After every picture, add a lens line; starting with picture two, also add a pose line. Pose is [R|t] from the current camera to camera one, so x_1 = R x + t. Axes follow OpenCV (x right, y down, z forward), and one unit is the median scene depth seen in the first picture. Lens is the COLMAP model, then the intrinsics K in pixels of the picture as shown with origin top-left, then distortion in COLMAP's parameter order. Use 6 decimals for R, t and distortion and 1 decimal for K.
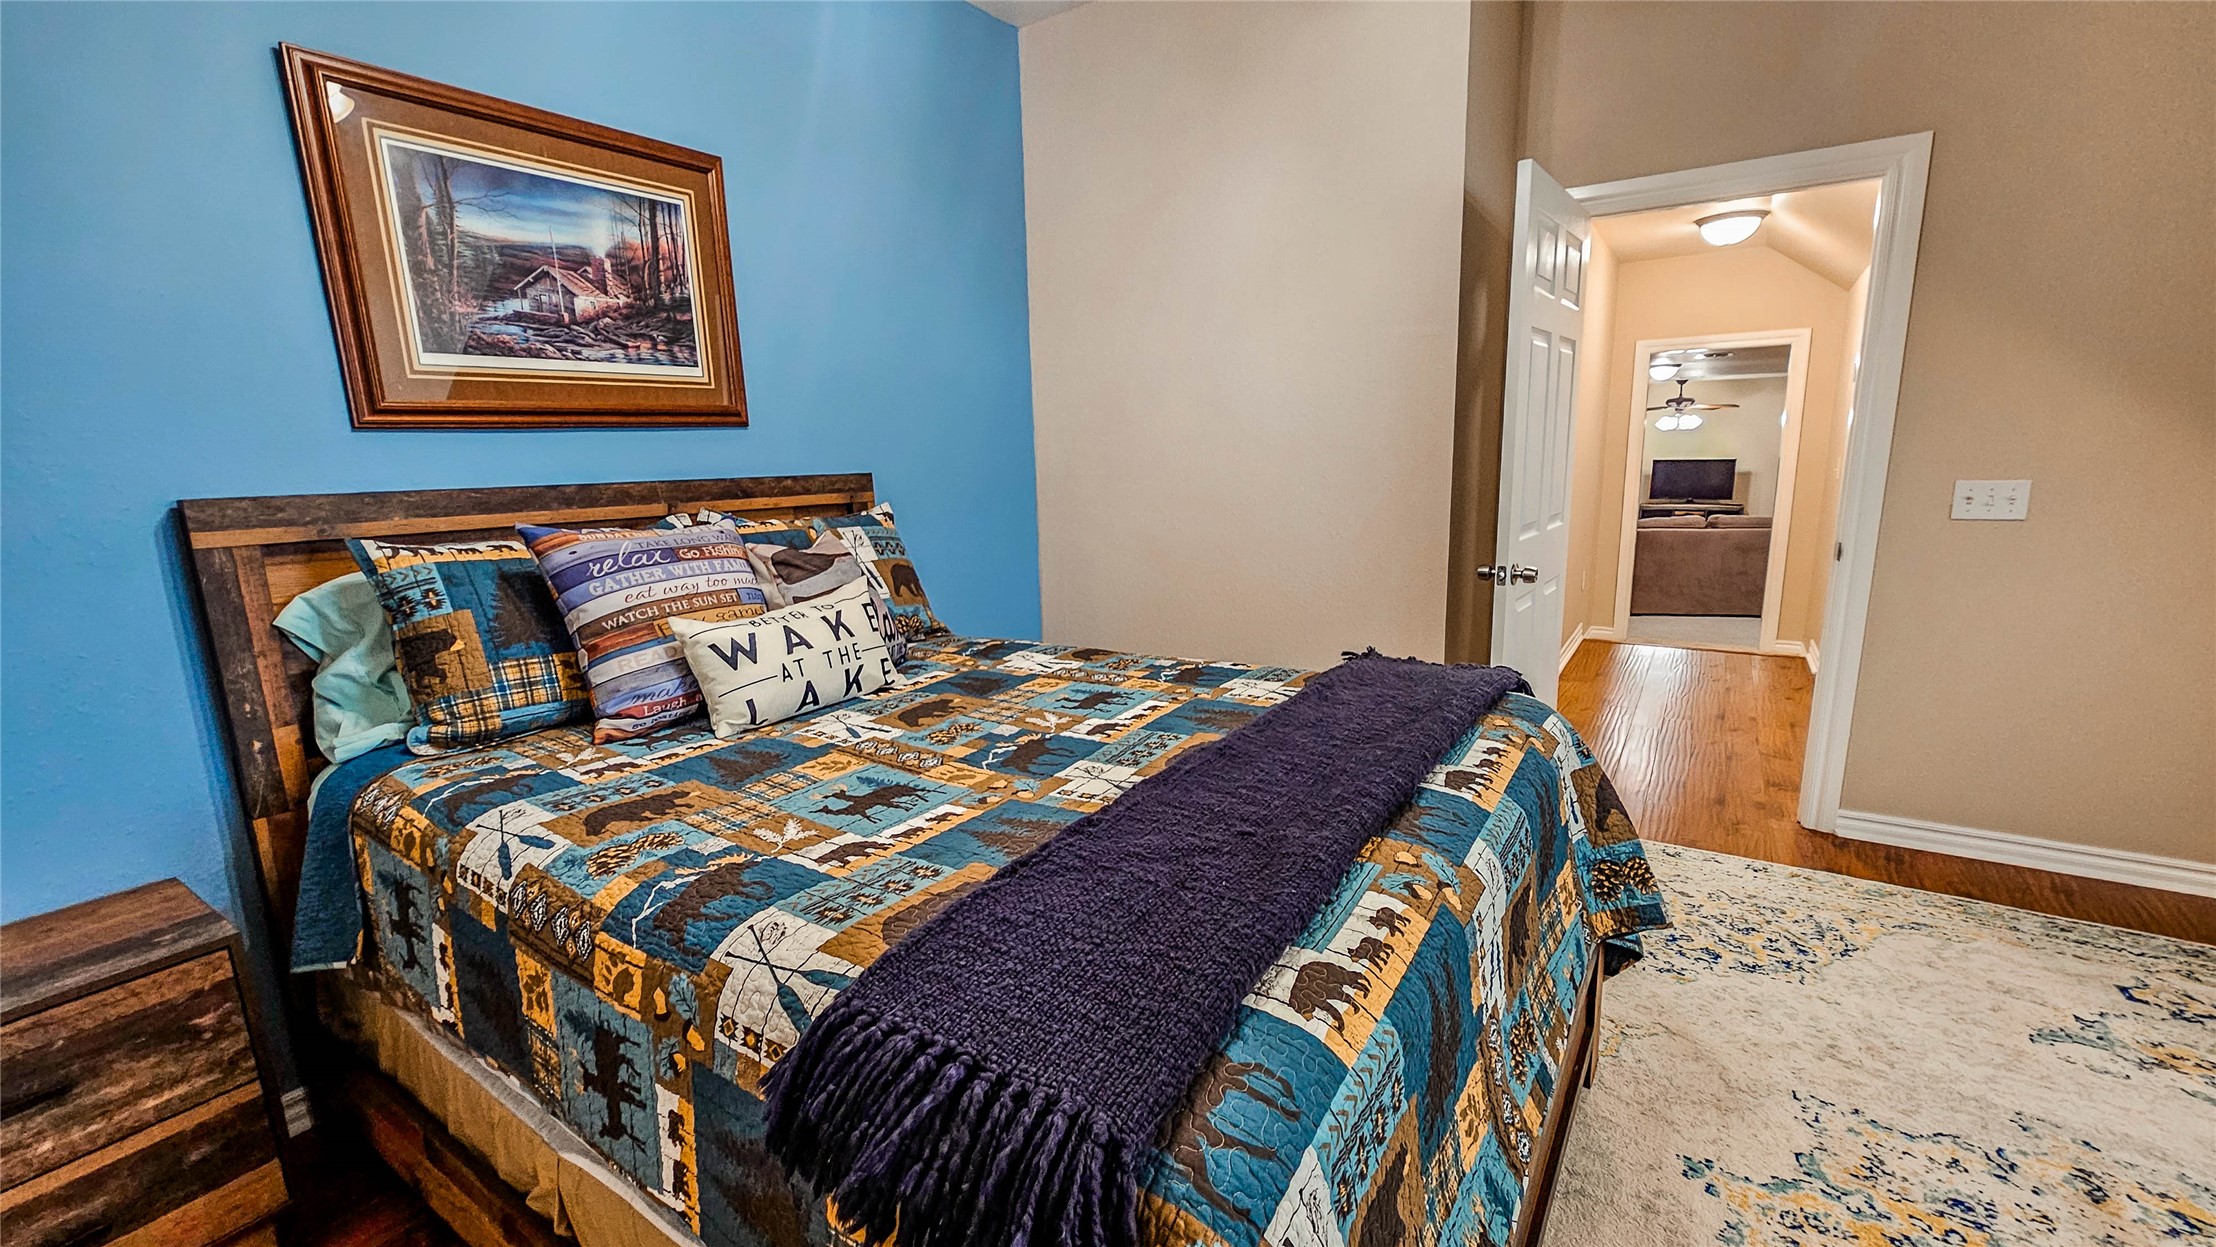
lens RADIAL K [[898.5, 0, 1115.0], [0, 898.5, 636.6], [0, 0, 1]] dist [-0.001883, 0.000496]
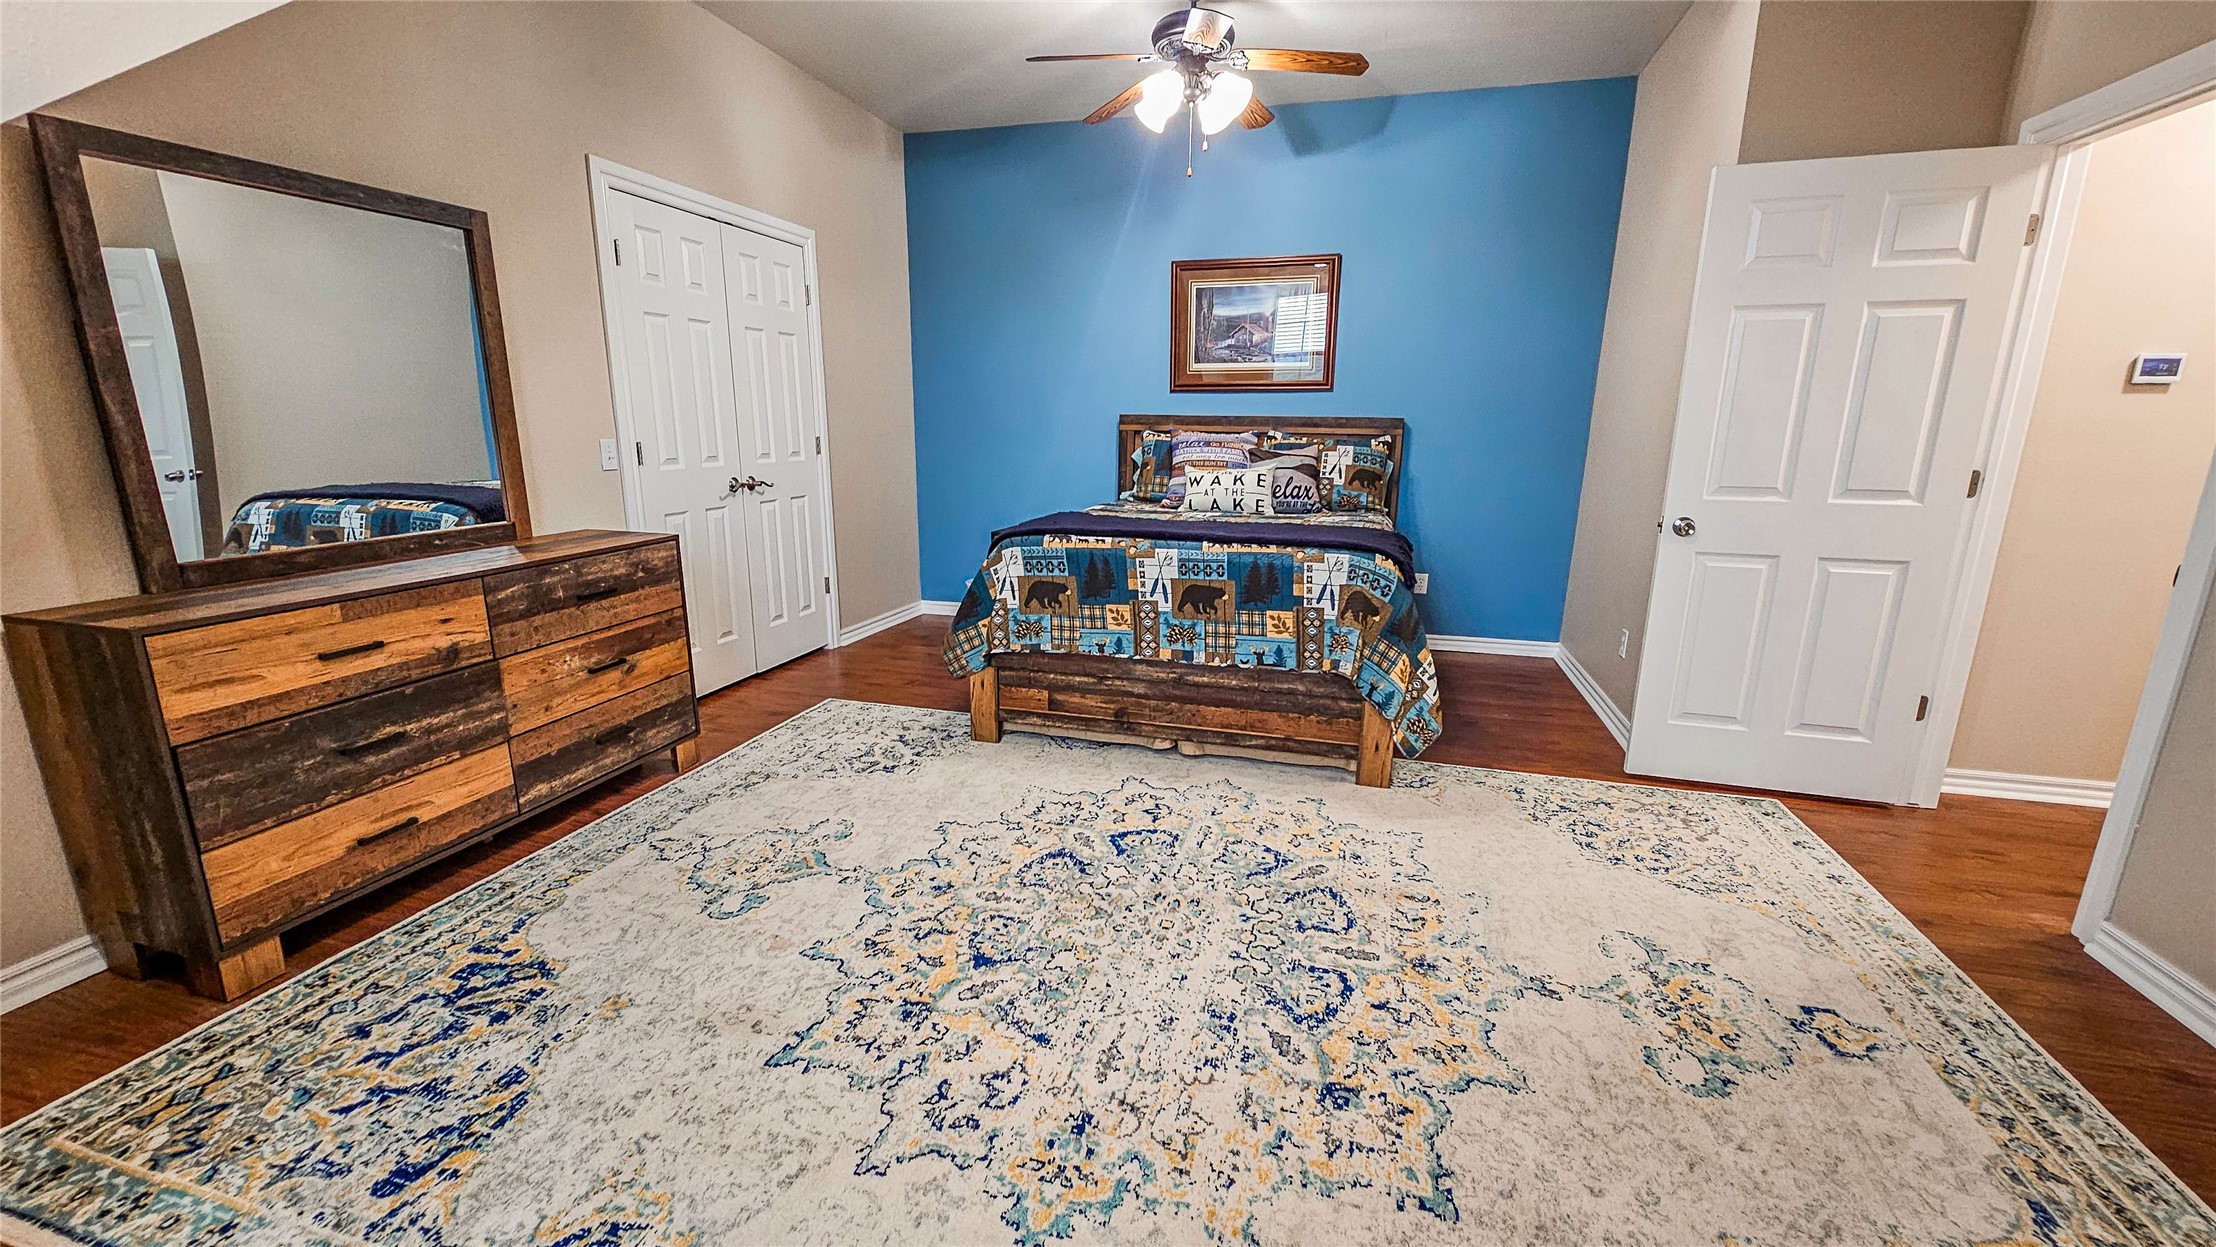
lens RADIAL K [[894.3, 0, 1109.6], [0, 894.3, 635.2], [0, 0, 1]] dist [-0.002687, 0.000102]
pose [[0.316612, 0.256927, -0.913097, 2.100062], [-0.205943, 0.958276, 0.198230, -0.018659], [0.925929, 0.125284, 0.356314, -0.099345]]
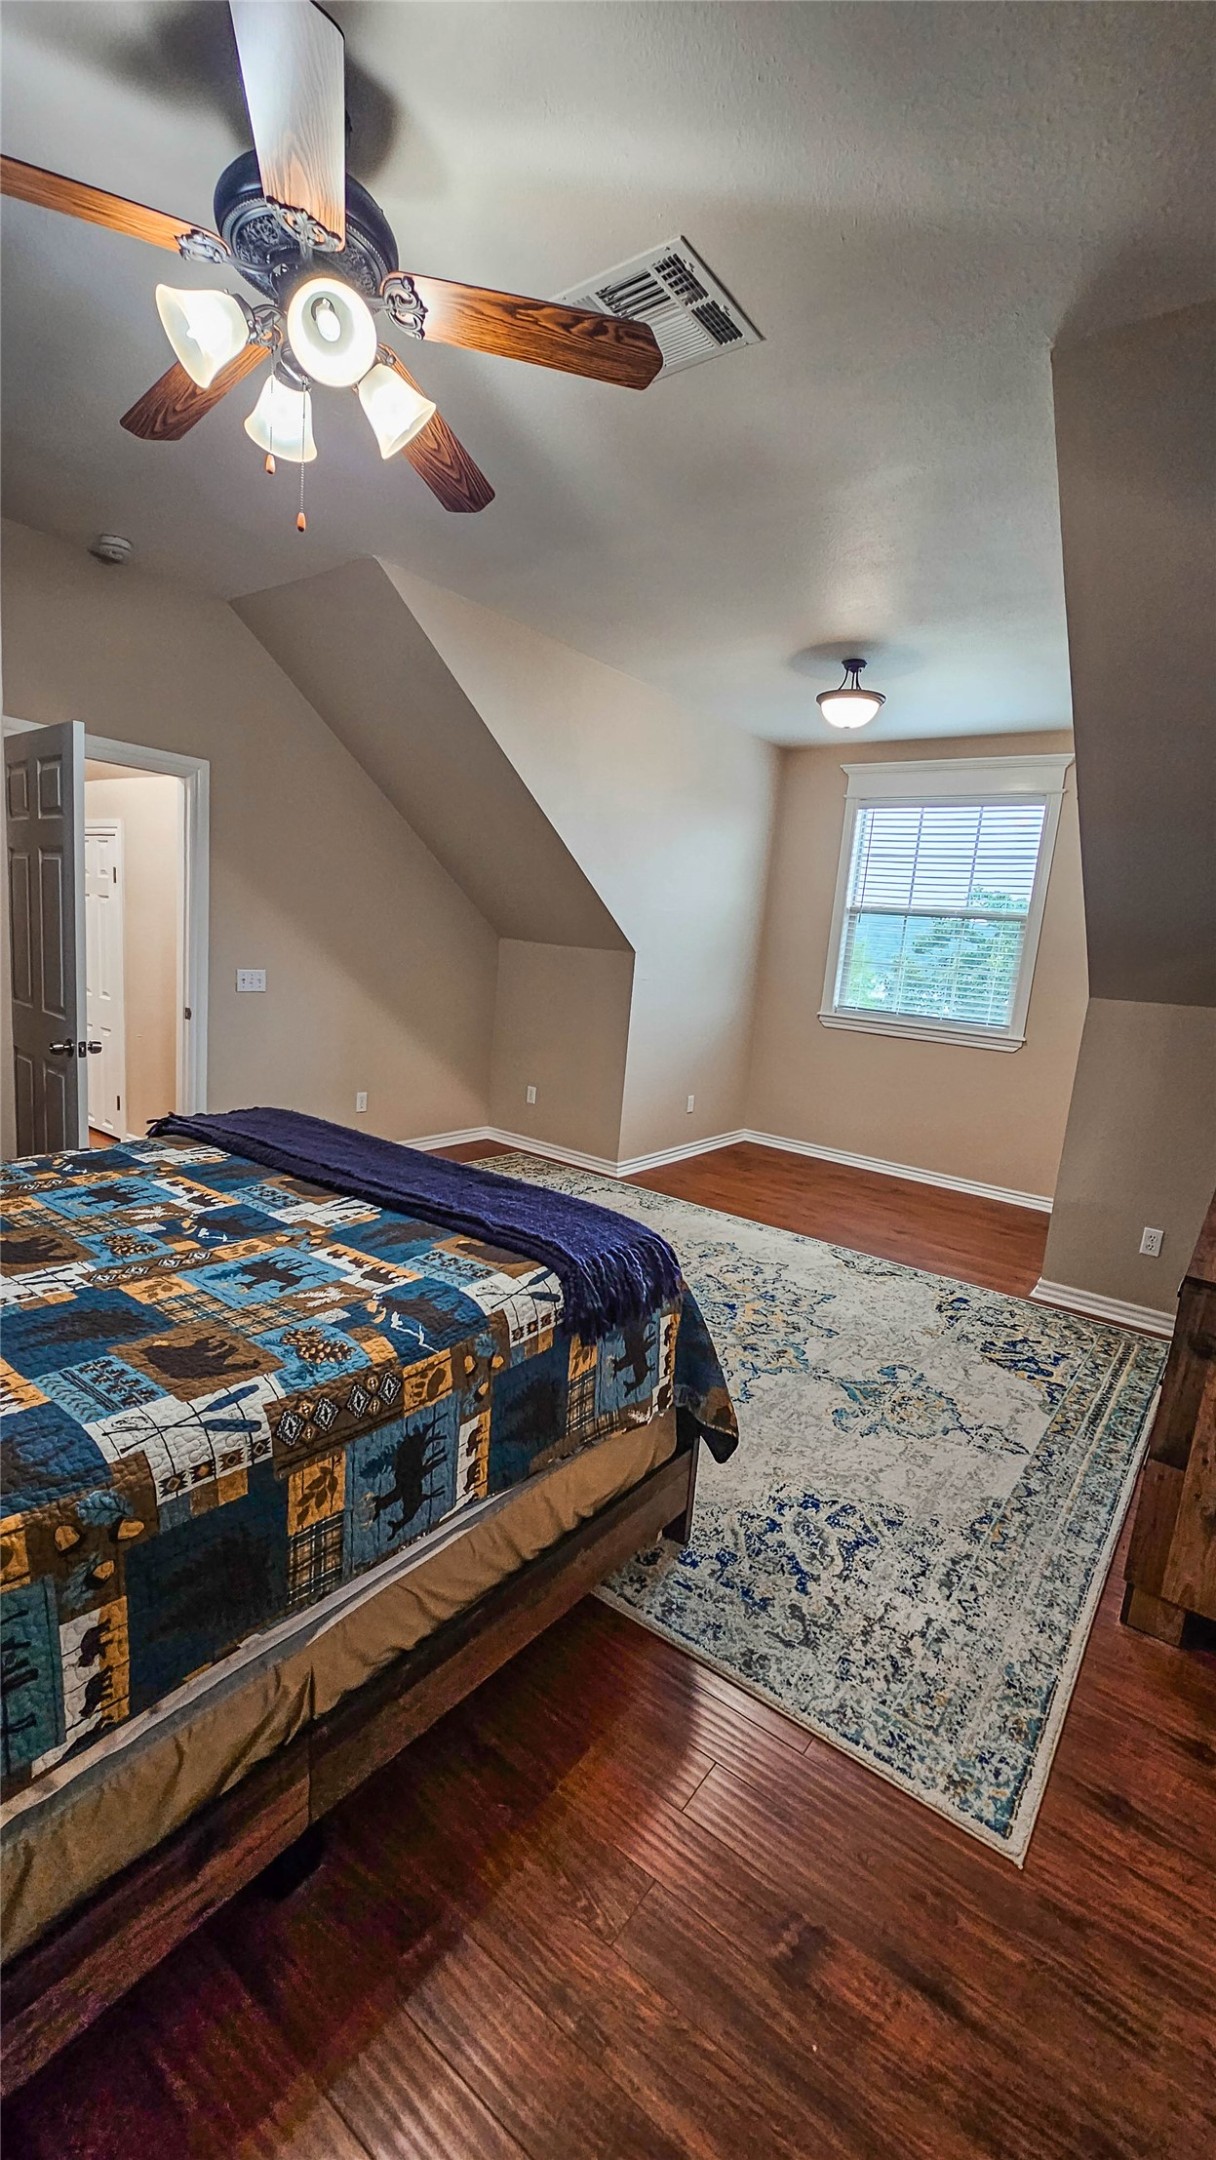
lens RADIAL K [[878.6, 0, 598.9], [0, 878.6, 1079.4], [0, 0, 1]] dist [-0.000477, -0.001522]
pose [[0.056498, -0.128629, 0.990082, -1.138878], [0.117742, 0.985604, 0.121329, -0.142530], [-0.991436, 0.109719, 0.070830, 0.356822]]
